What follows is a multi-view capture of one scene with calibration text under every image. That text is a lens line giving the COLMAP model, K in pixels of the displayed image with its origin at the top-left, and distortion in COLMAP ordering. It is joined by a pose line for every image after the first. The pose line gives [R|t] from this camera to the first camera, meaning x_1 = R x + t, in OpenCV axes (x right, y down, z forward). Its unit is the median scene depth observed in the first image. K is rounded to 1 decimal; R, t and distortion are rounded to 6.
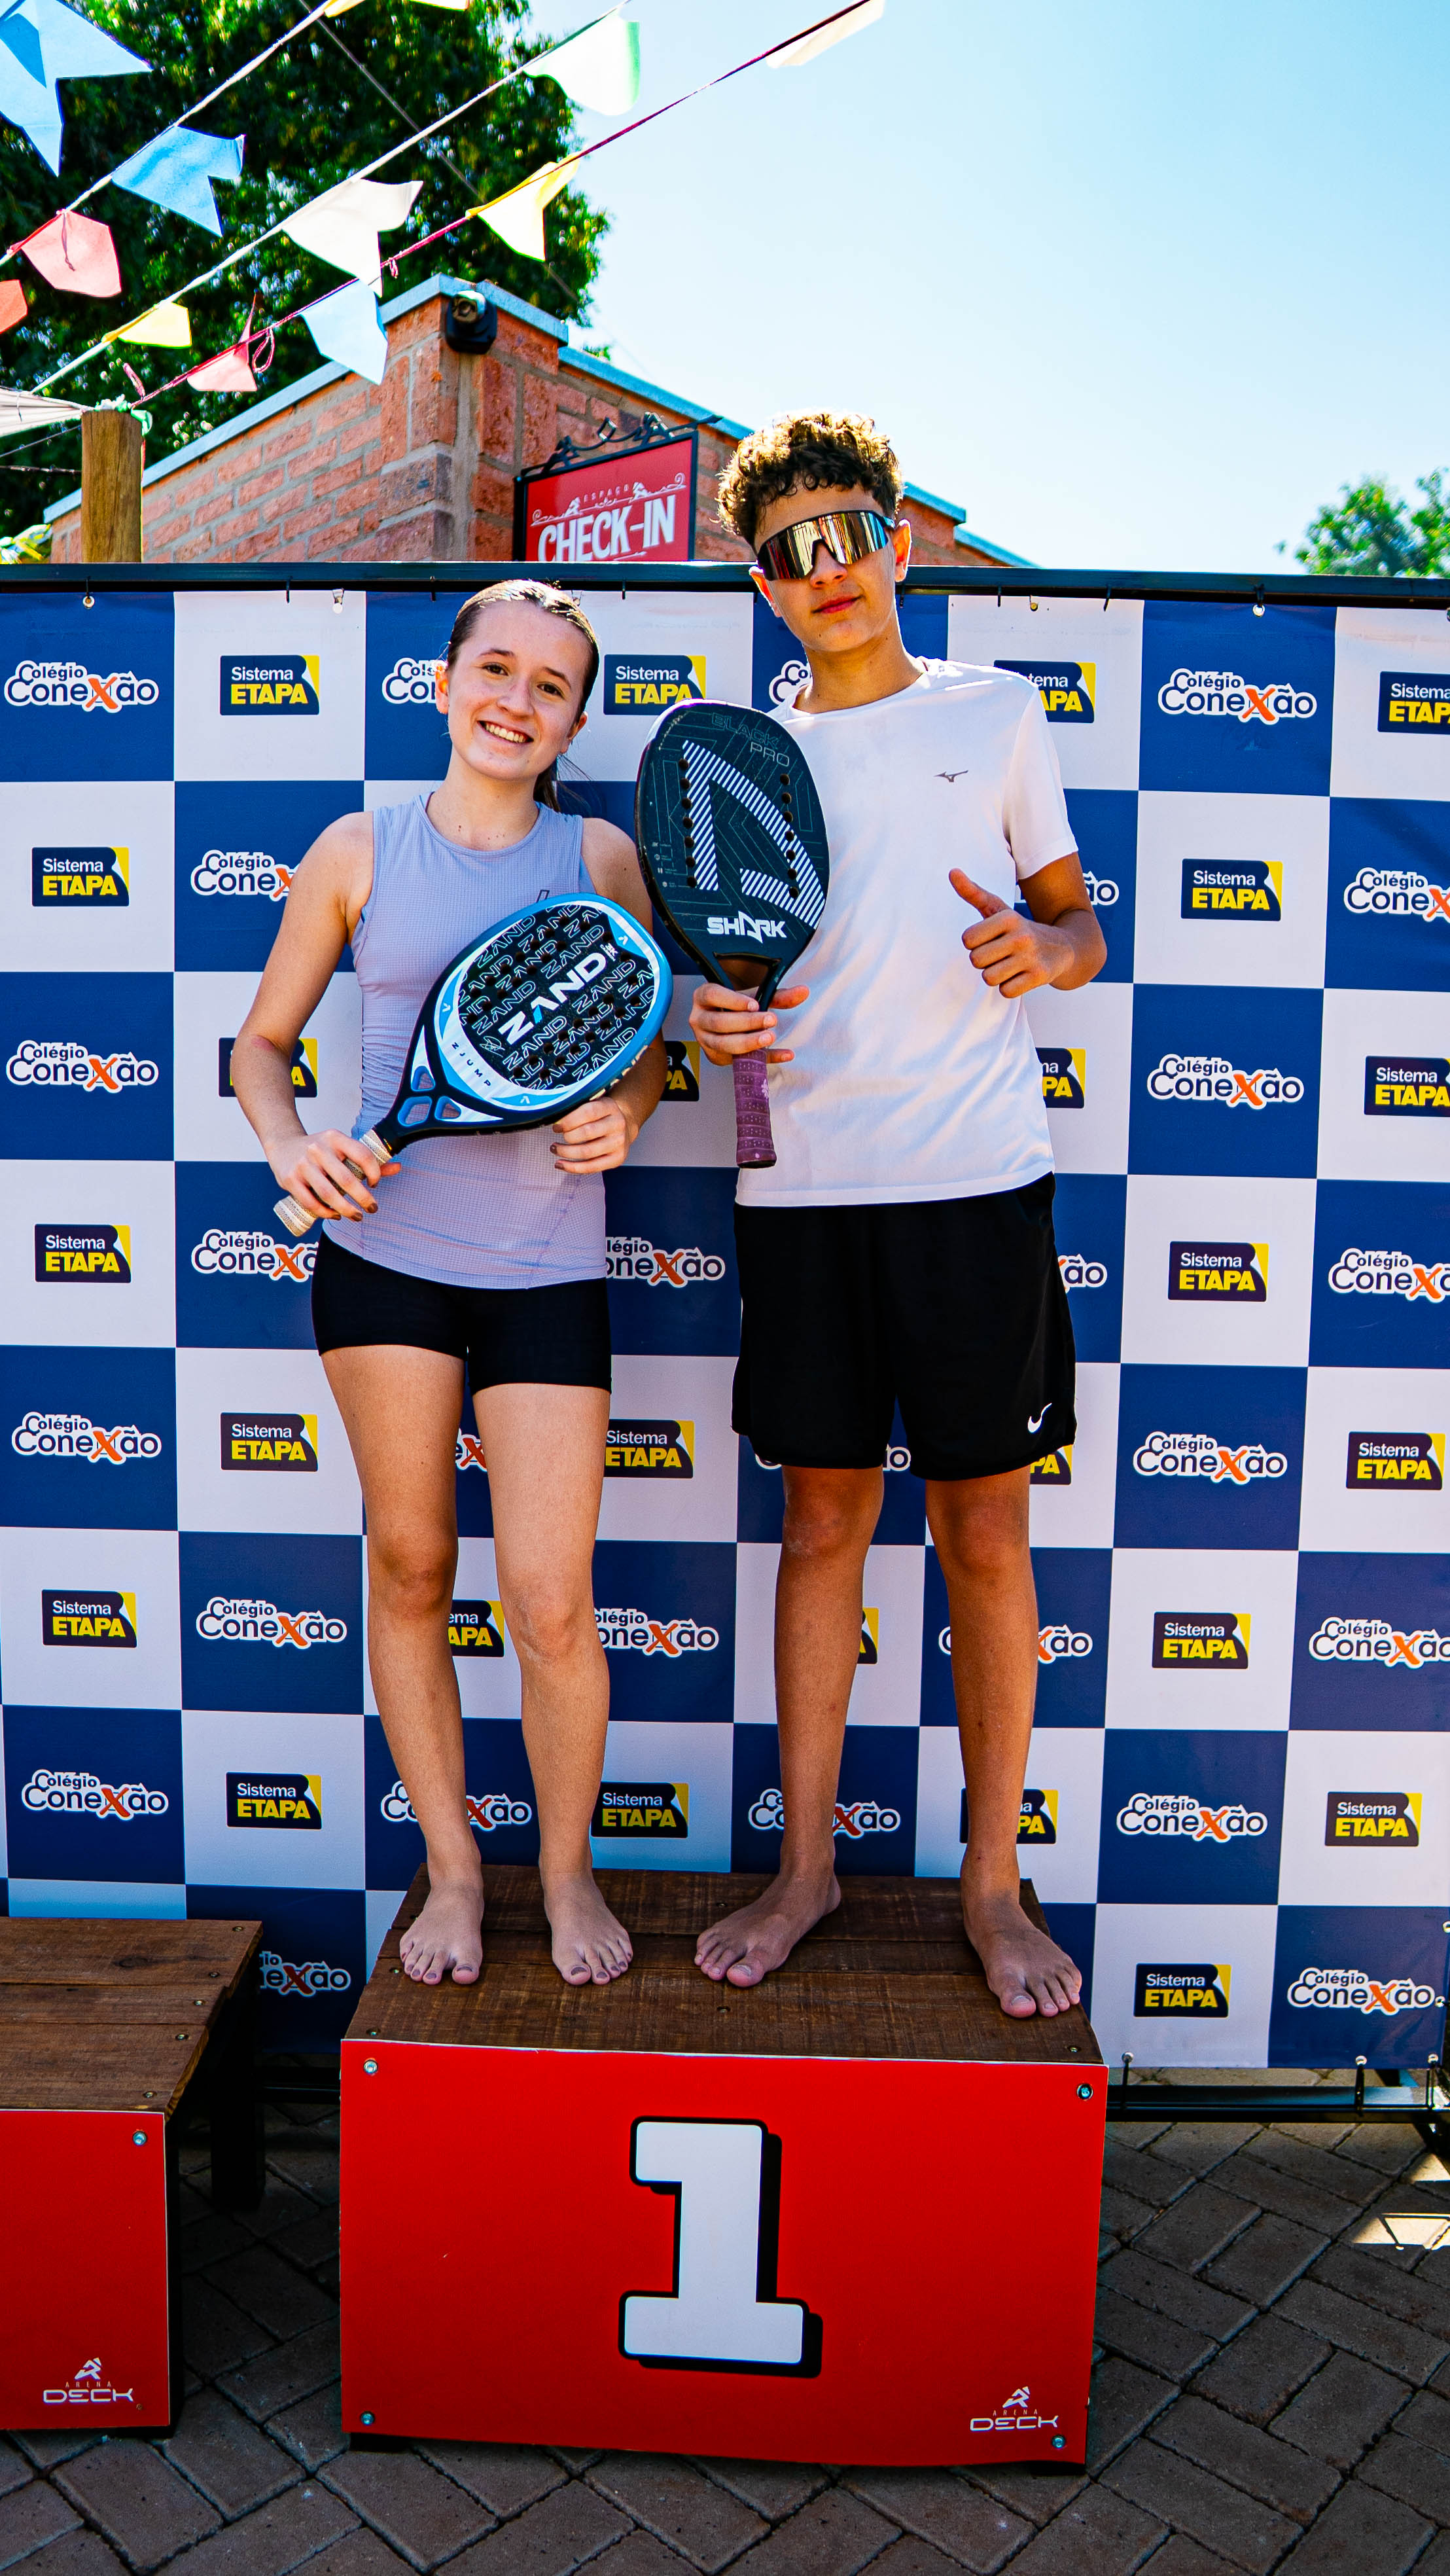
lens RADIAL K [[1750.9, 0, 719.3], [0, 1750.9, 1289.1], [0, 0, 1]] dist [-0.095455, 0.053100]
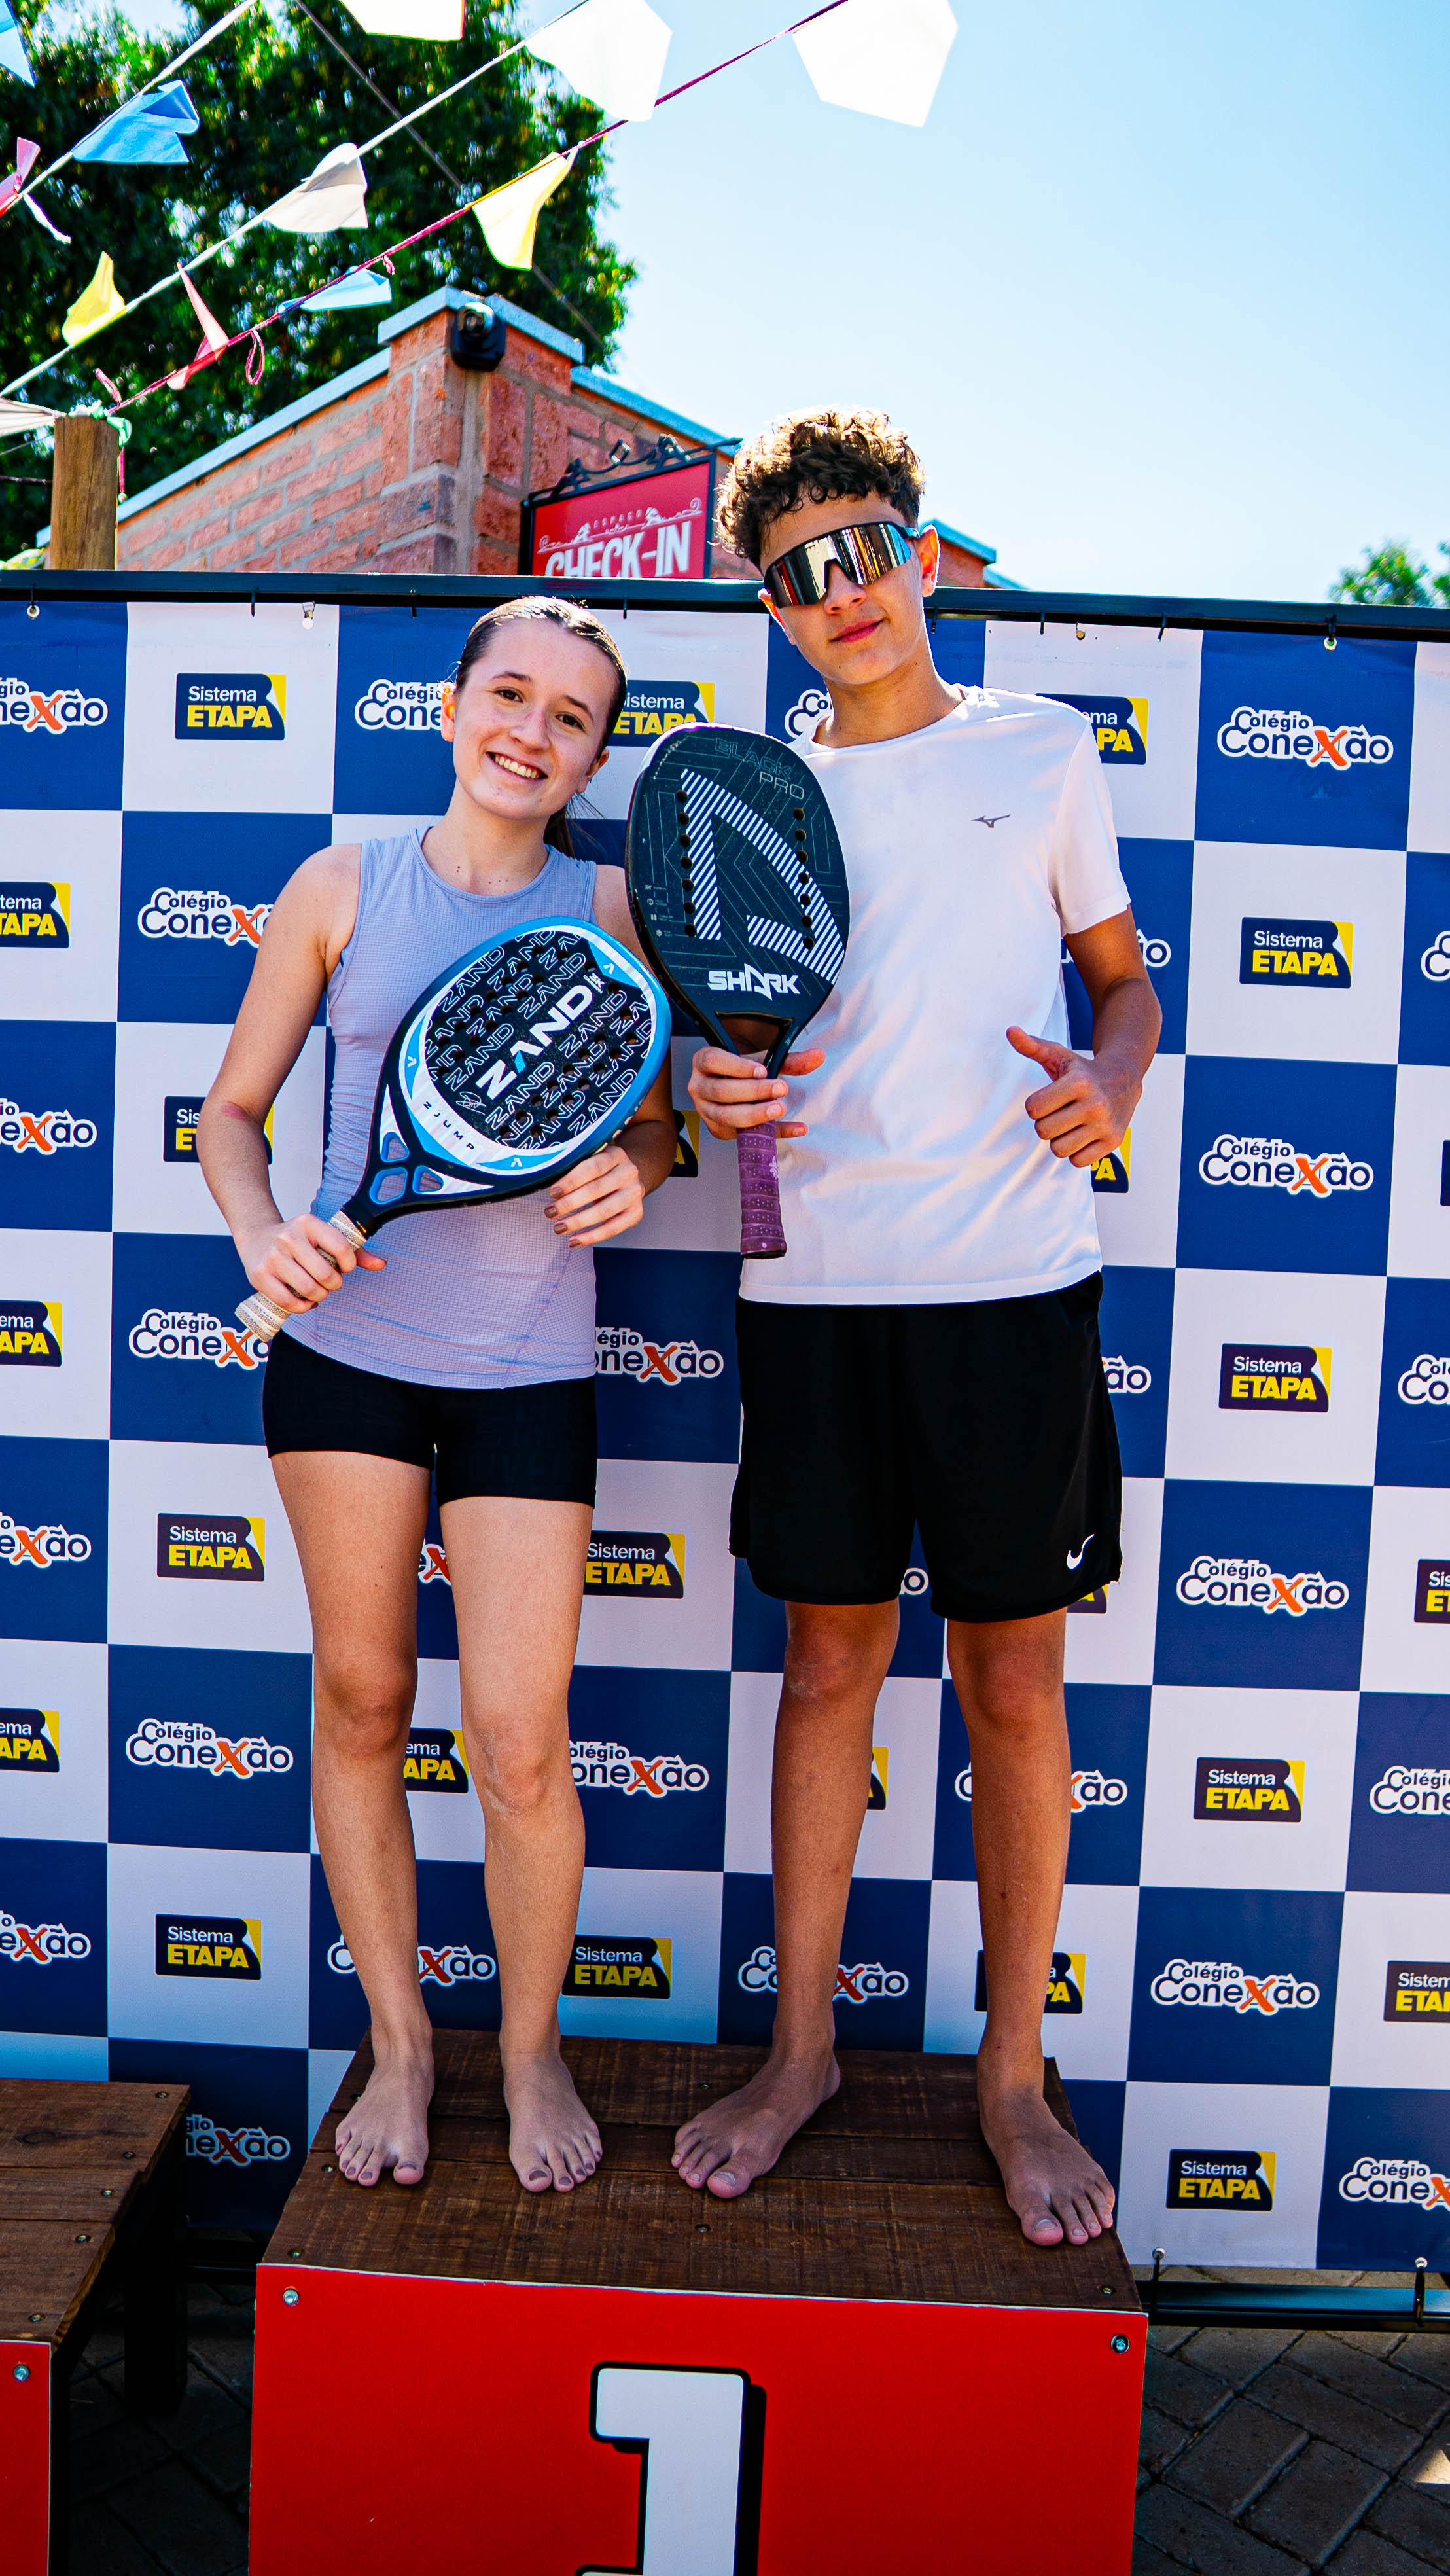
lens RADIAL K [[1753.4, 0, 725.0], [0, 1753.4, 1288.0], [0, 0, 1]] dist [-0.099685, 0.057853]
pose [[0.999813, 0.019132, -0.002893, 0.005803], [-0.019205, 0.999435, -0.027569, -0.025872], [0.002364, 0.027619, 0.999616, 0.104074]]
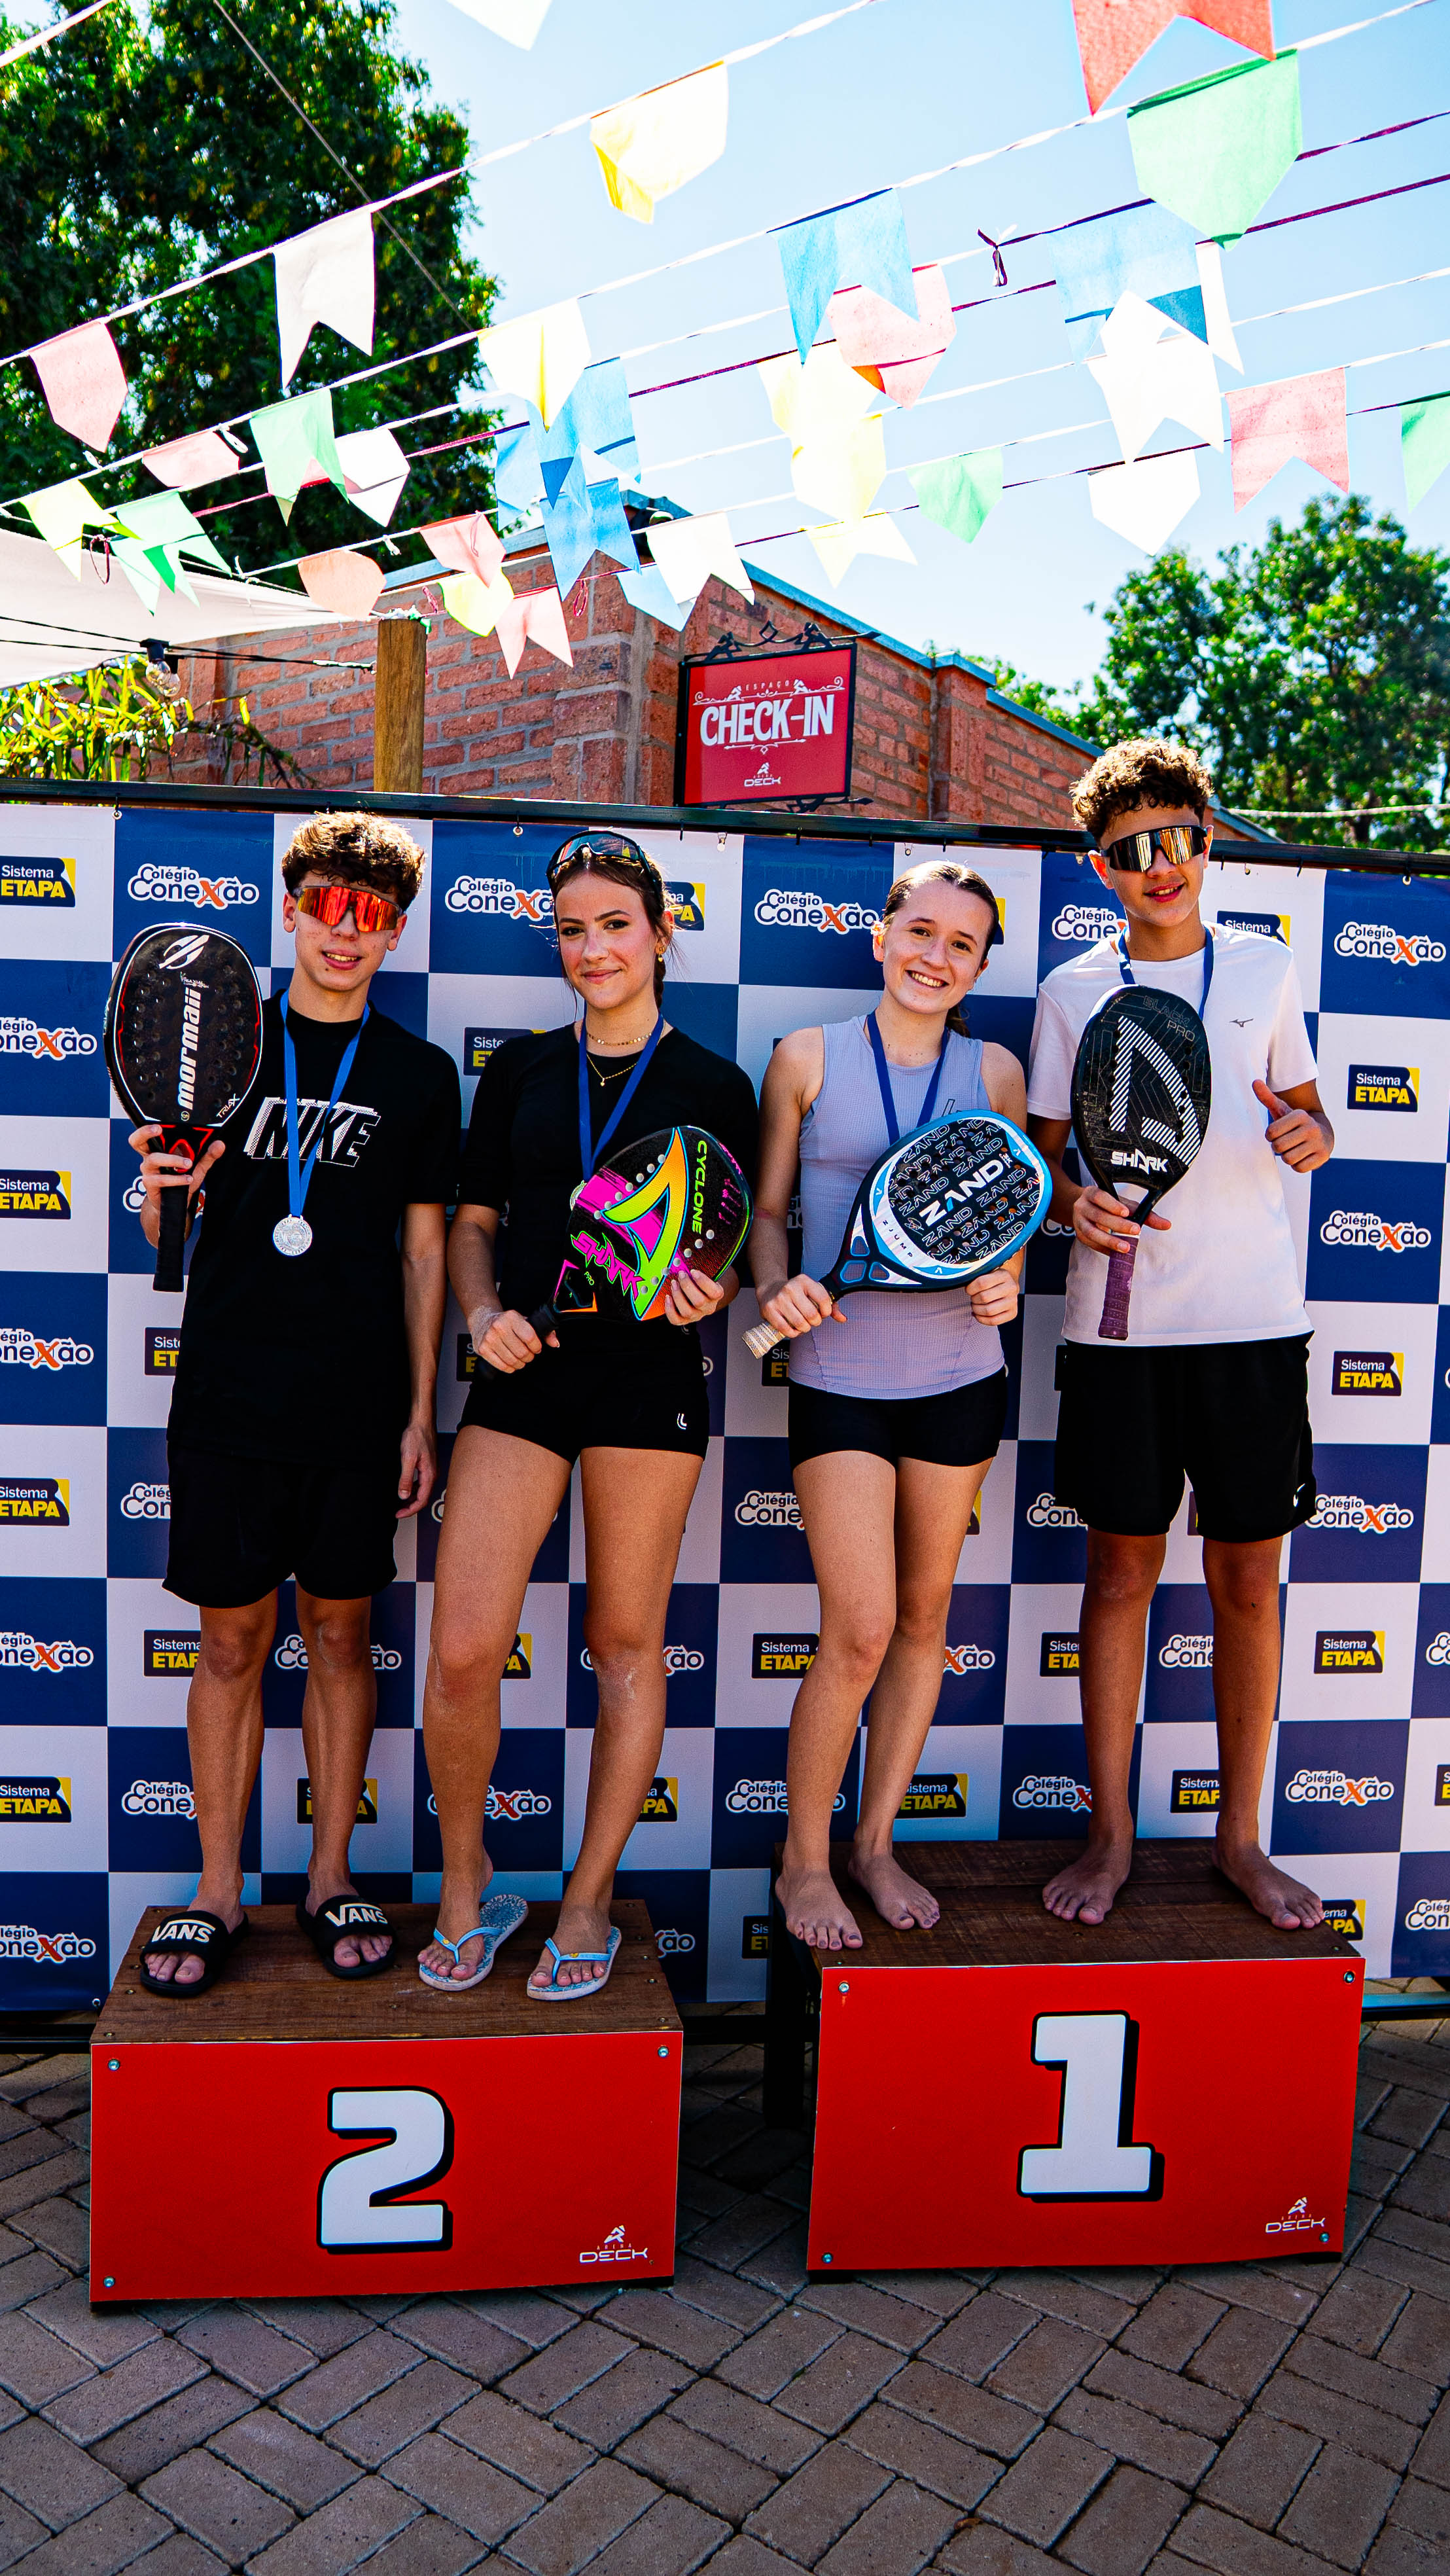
lens RADIAL K [[1753.4, 0, 725.0], [0, 1753.4, 1288.0], [0, 0, 1]] dist [-0.099685, 0.057853]
pose [[0.992486, 0.006651, 0.122177, -0.358199], [-0.005111, 0.999904, -0.012916, -0.055102], [-0.122252, 0.012195, 0.992424, -0.250815]]
